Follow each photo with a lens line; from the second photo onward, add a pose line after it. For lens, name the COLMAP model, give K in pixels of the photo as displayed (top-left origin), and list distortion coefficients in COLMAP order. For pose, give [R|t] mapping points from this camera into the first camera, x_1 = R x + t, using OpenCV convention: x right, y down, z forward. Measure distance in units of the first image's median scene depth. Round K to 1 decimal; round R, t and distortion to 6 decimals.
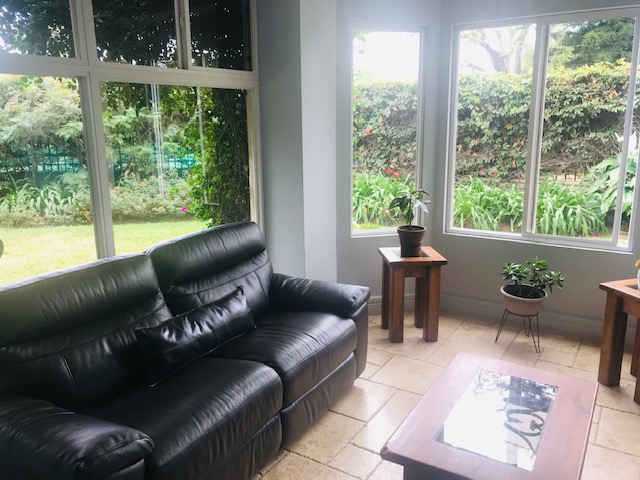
lens RADIAL K [[524.1, 0, 320.1], [0, 524.1, 240.0], [0, 0, 1]] dist [0.037628, -0.054337]
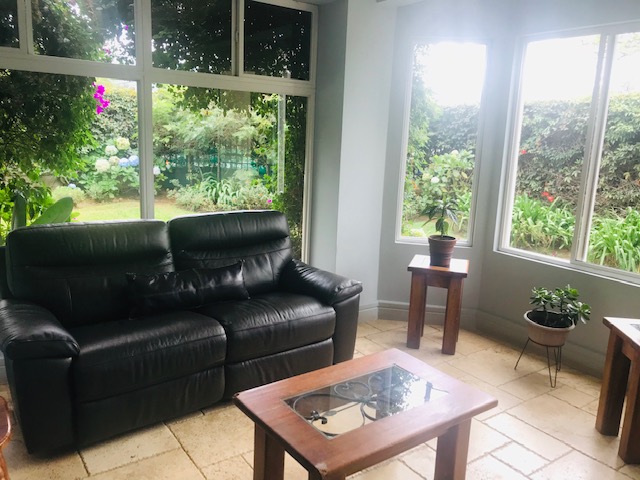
lens RADIAL K [[524.1, 0, 332.5], [0, 524.1, 248.2], [0, 0, 1]] dist [0.037628, -0.054337]
pose [[0.923423, 0.129470, -0.361286, 0.311068], [-0.135898, 0.990693, 0.007676, 0.015652], [0.358917, 0.042009, 0.932424, -0.010219]]
